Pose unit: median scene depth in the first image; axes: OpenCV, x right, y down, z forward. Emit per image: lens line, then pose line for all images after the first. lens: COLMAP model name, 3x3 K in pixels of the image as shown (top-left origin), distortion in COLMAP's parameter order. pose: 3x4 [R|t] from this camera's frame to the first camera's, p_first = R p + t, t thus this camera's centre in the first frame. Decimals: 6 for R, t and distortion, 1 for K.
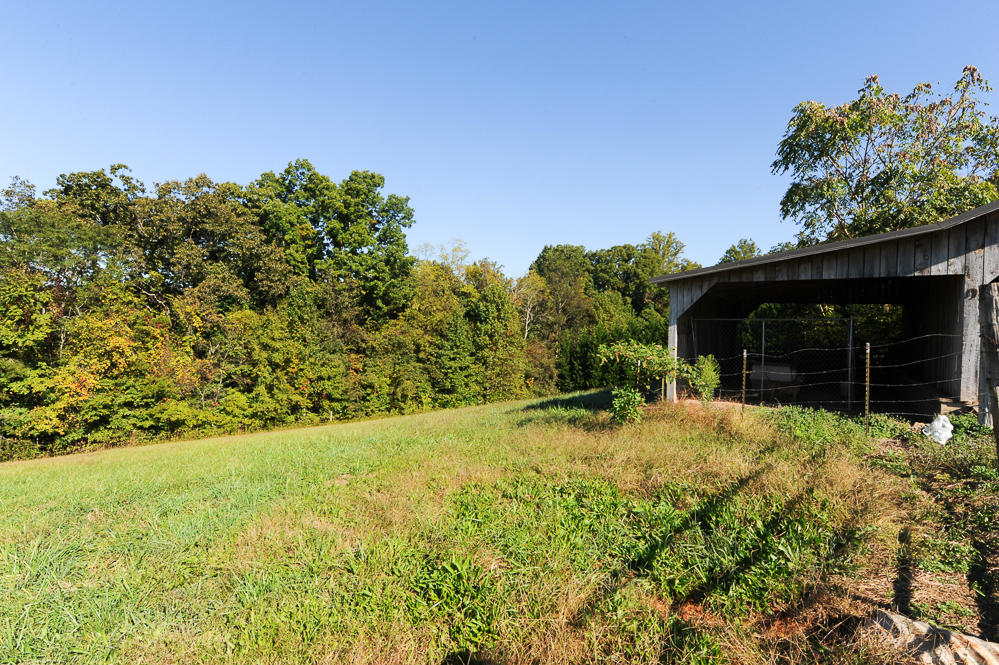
lens RADIAL K [[457.6, 0, 504.2], [0, 457.6, 331.4], [0, 0, 1]] dist [-0.001883, -0.007204]
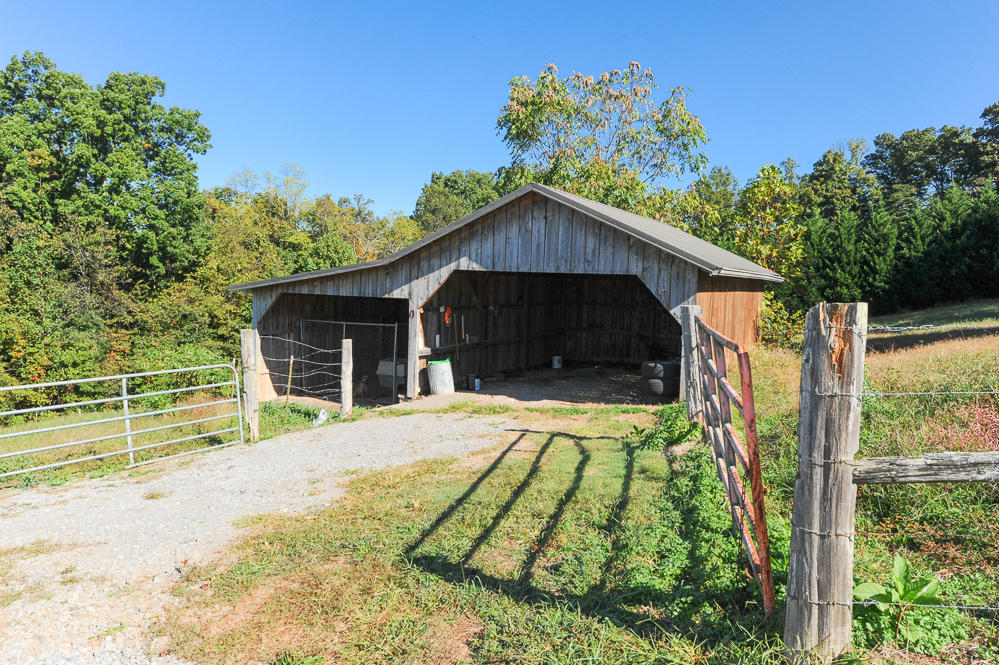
lens RADIAL K [[658.6, 0, 505.3], [0, 658.6, 325.9], [0, 0, 1]] dist [-0.003135, 0.002808]
pose [[0.991109, -0.003941, 0.132995, 0.170254], [-0.003970, 0.998240, 0.059162, -0.026322], [-0.132994, -0.059164, 0.989349, -0.144644]]
